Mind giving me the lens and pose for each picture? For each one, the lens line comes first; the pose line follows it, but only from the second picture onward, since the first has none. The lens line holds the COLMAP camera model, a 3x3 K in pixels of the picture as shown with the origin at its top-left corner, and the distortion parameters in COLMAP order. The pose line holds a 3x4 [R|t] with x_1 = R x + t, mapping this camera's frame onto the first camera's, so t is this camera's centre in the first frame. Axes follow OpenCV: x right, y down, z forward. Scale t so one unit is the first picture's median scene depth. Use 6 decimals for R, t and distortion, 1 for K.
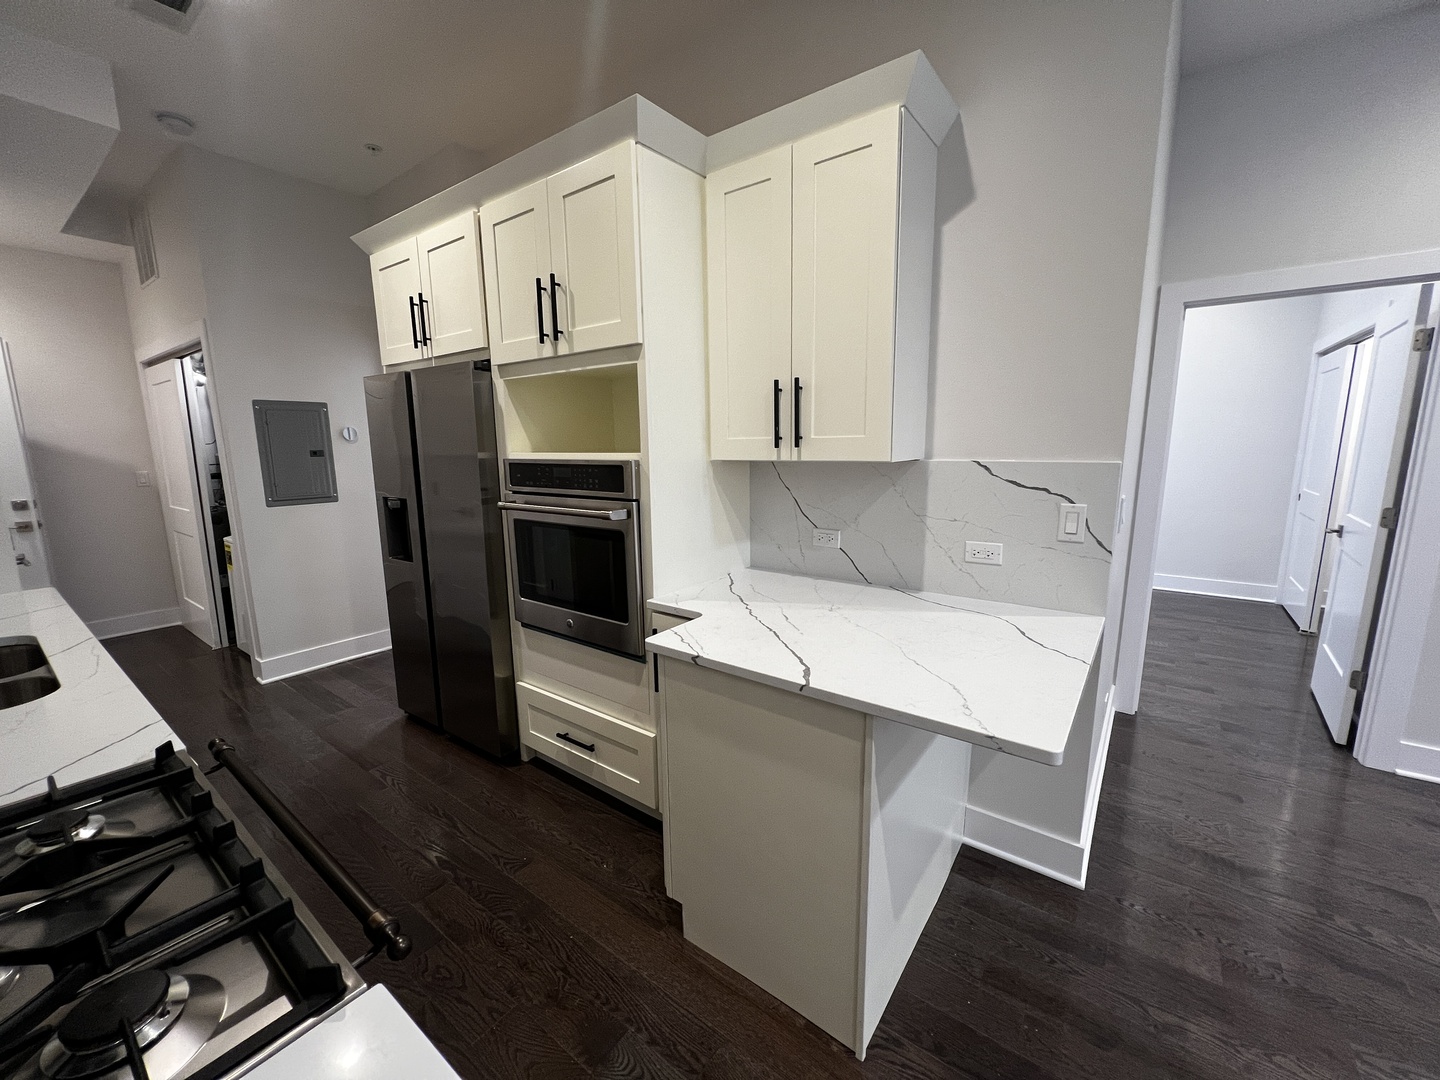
lens RADIAL K [[577.9, 0, 719.1], [0, 577.9, 538.2], [0, 0, 1]] dist [0.000577, 0.000043]
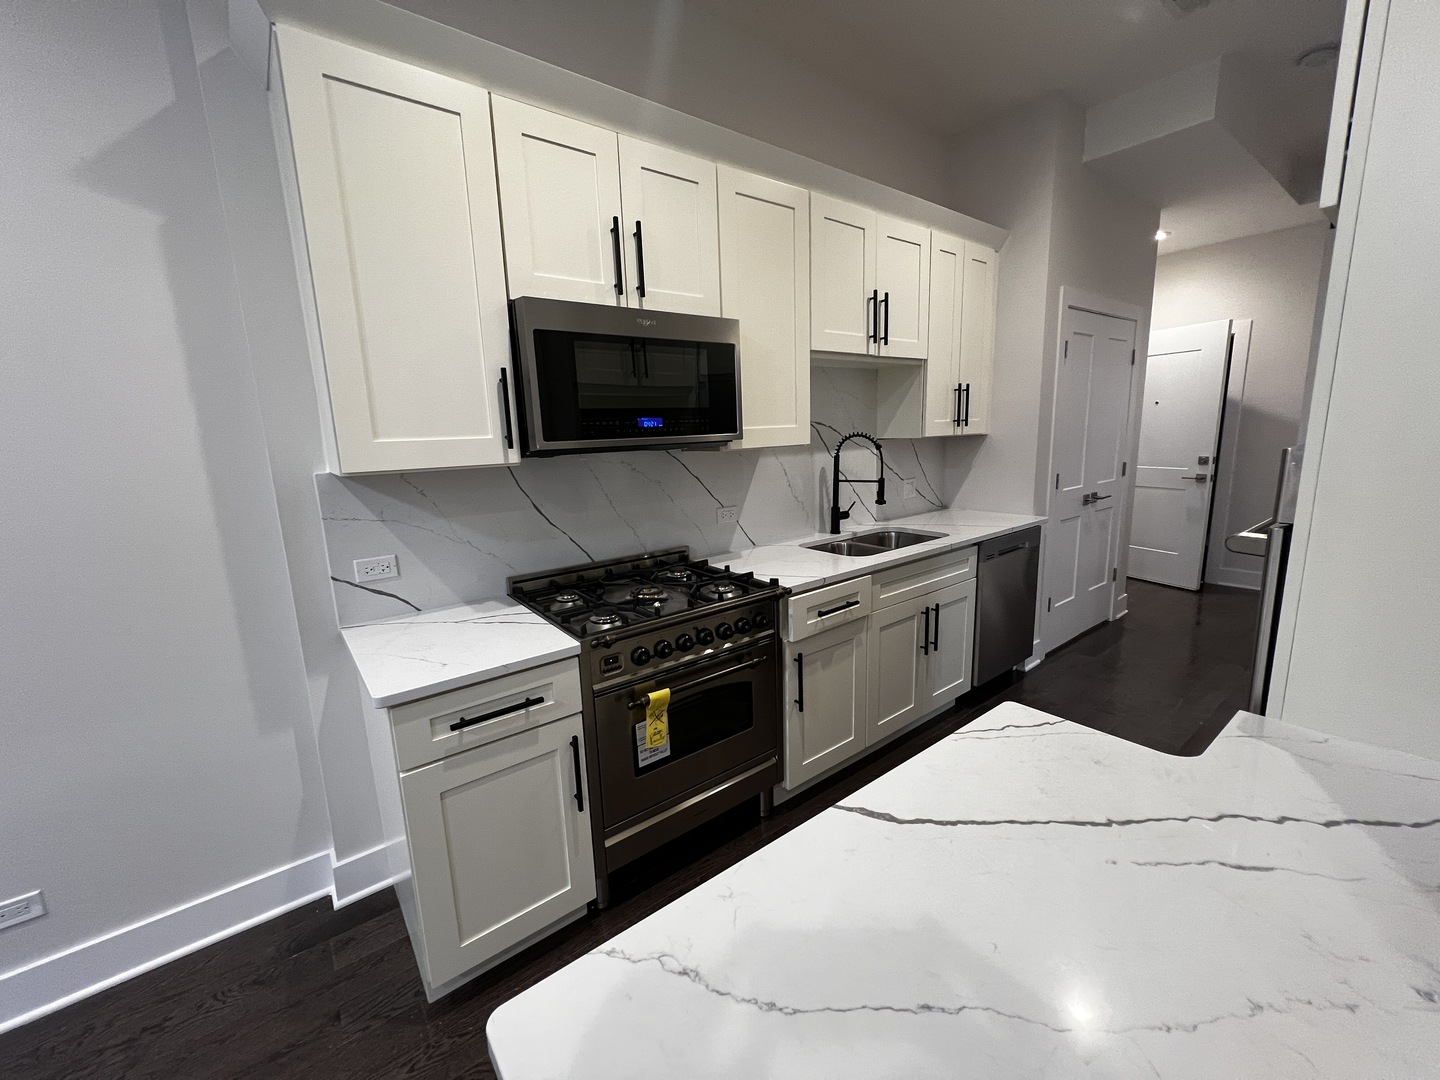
lens RADIAL K [[585.4, 0, 720.0], [0, 585.4, 540.0], [0, 0, 1]] dist [0.002865, 0.000228]
pose [[-0.260671, 0.198207, -0.944862, 0.501466], [-0.123873, 0.963742, 0.236342, -0.116815], [0.957448, 0.178650, -0.226667, 0.637994]]
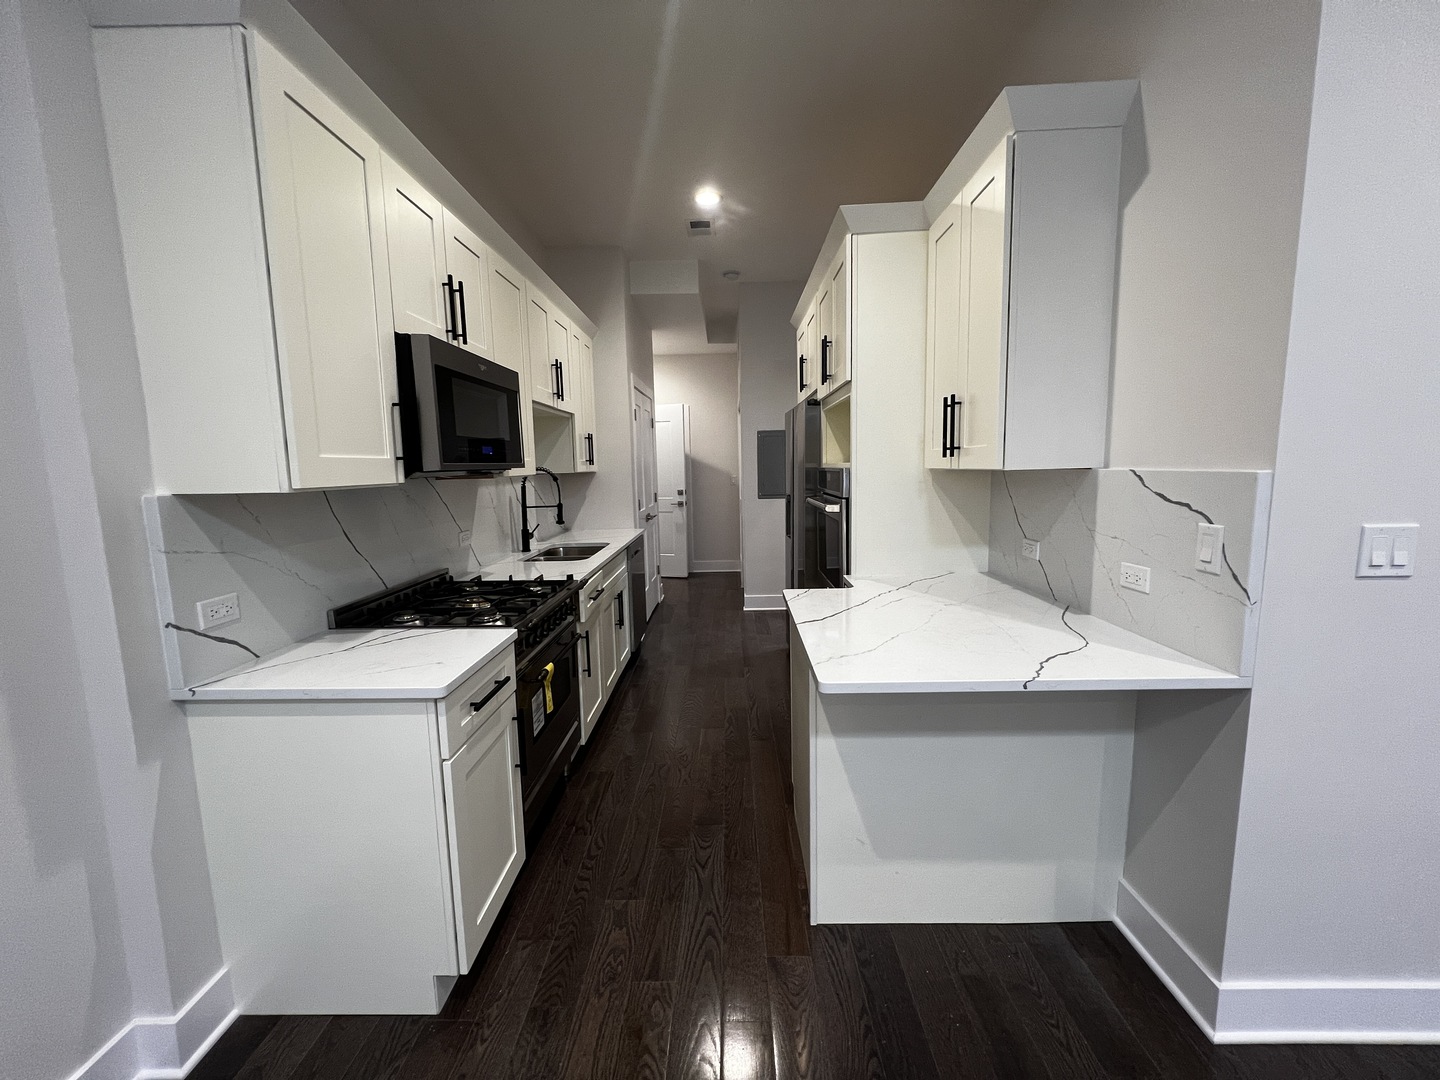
lens RADIAL K [[577.9, 0, 719.1], [0, 577.9, 538.2], [0, 0, 1]] dist [0.000577, 0.000043]
pose [[0.584216, 0.101450, -0.805232, 0.758670], [-0.119609, 0.992085, 0.038212, 0.008543], [0.802736, 0.073988, 0.591727, -0.003034]]
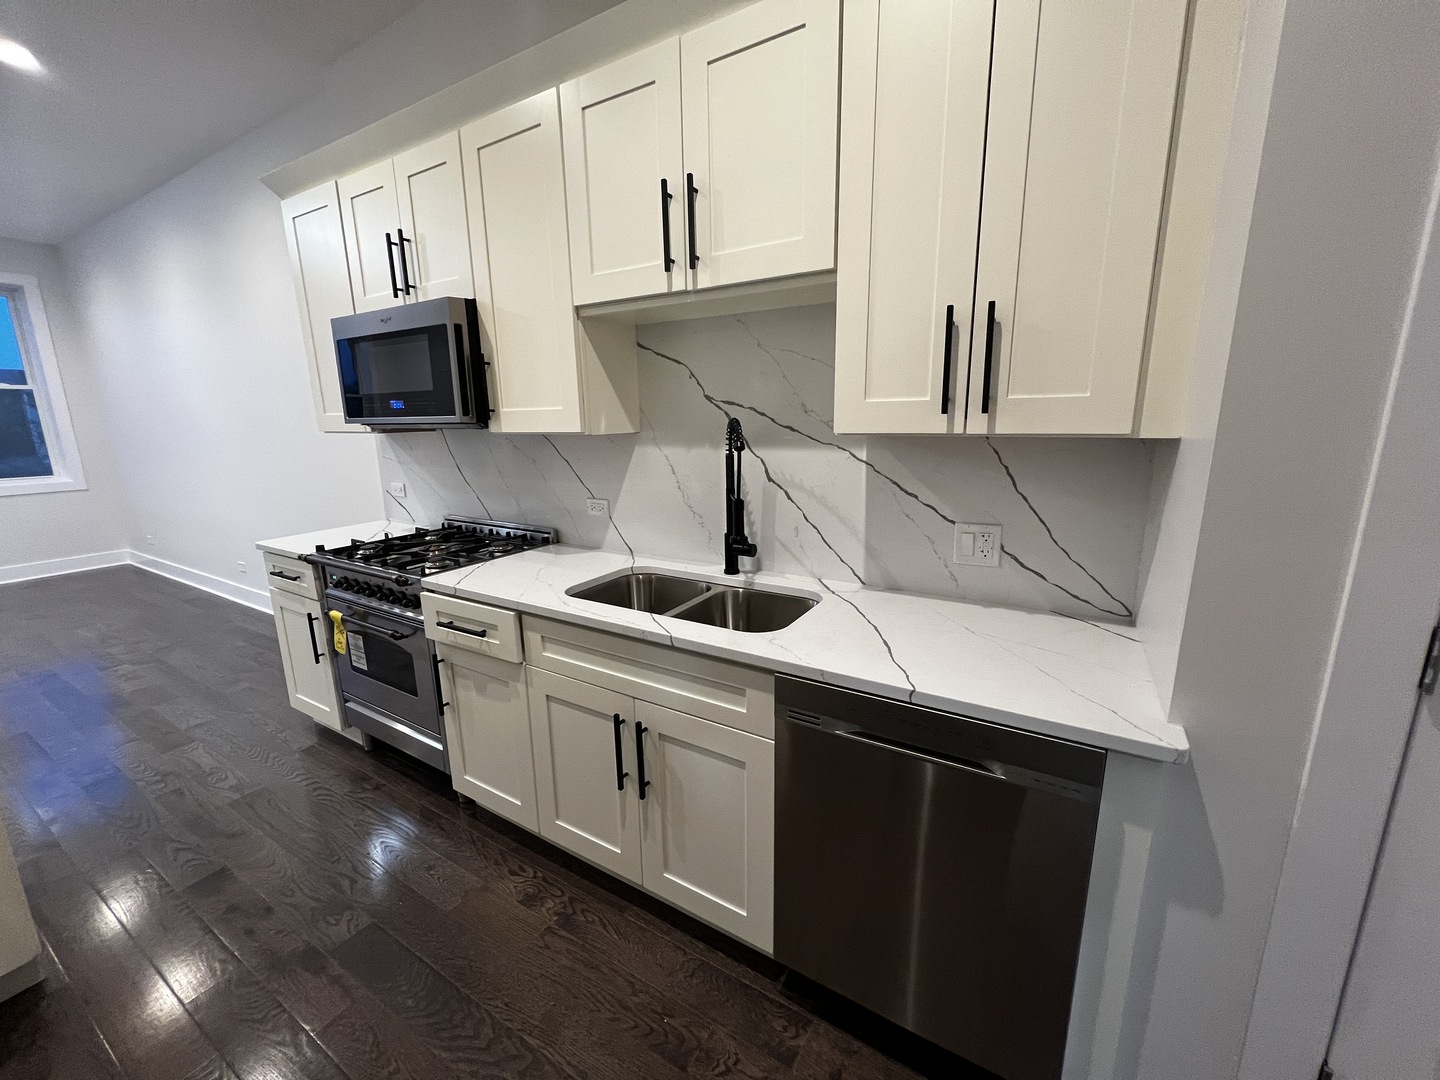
lens RADIAL K [[577.9, 0, 719.1], [0, 577.9, 538.2], [0, 0, 1]] dist [0.000577, 0.000043]
pose [[-0.994954, 0.042699, -0.090790, -0.910126], [0.006347, 0.929890, 0.367783, -0.227211], [0.100129, 0.365351, -0.925469, 1.463953]]
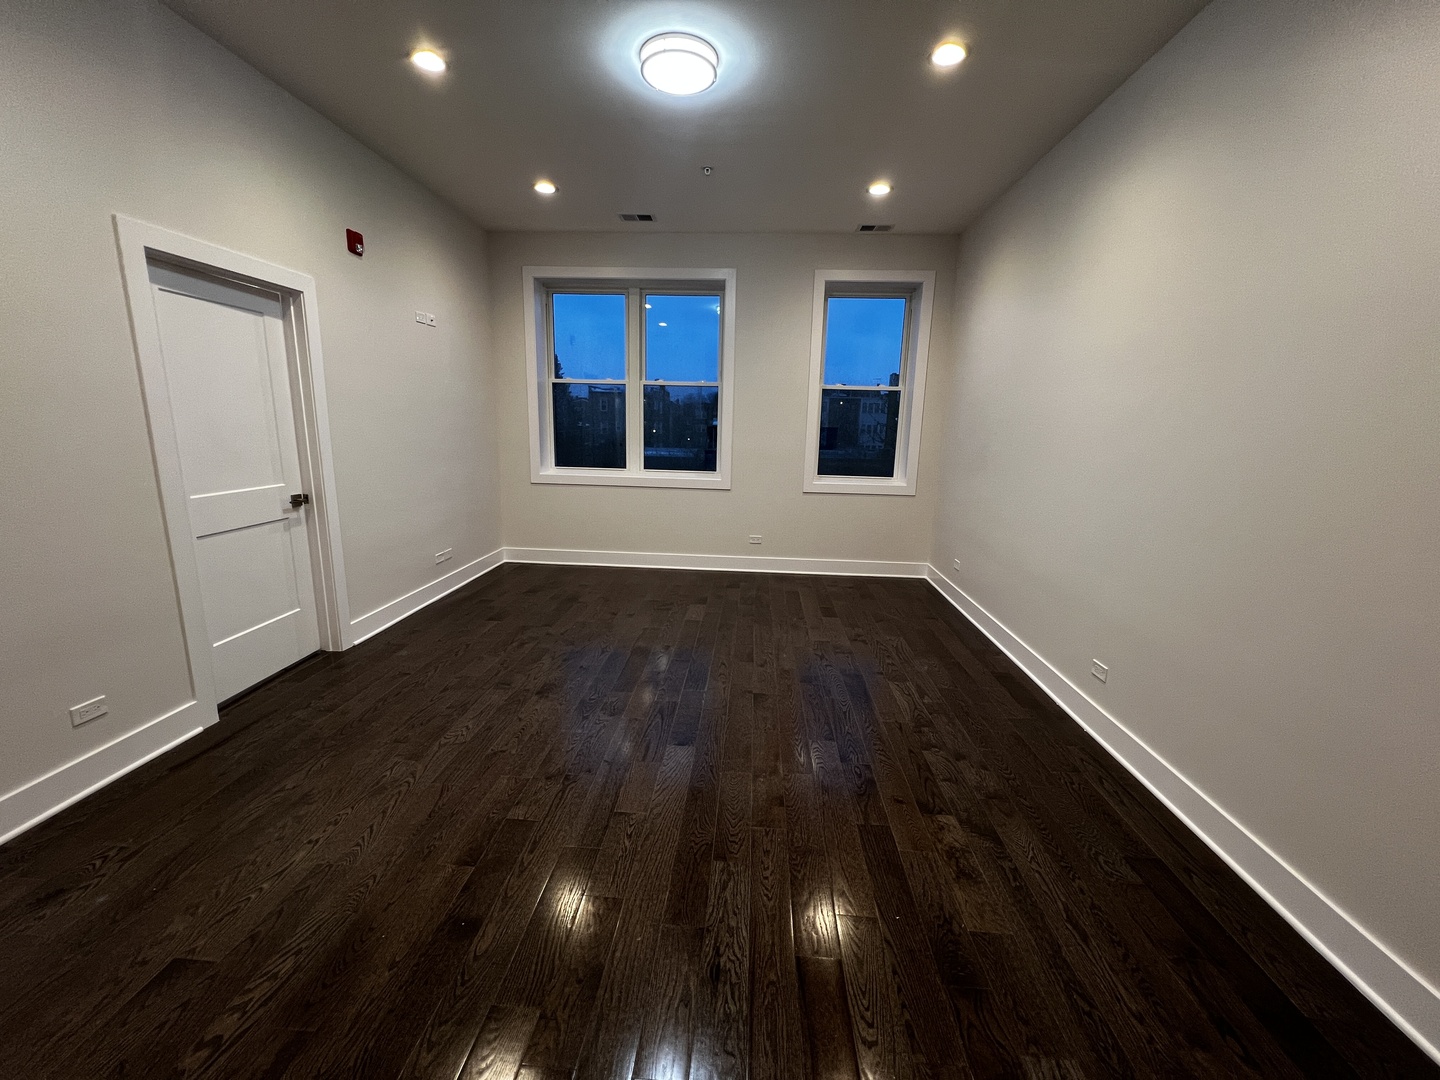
lens RADIAL K [[577.9, 0, 719.1], [0, 577.9, 538.2], [0, 0, 1]] dist [0.000577, 0.000043]
pose [[-0.543862, -0.169056, 0.821970, 0.180819], [0.123459, 0.952721, 0.277635, -0.095349], [-0.830043, 0.252474, -0.497277, 0.565416]]
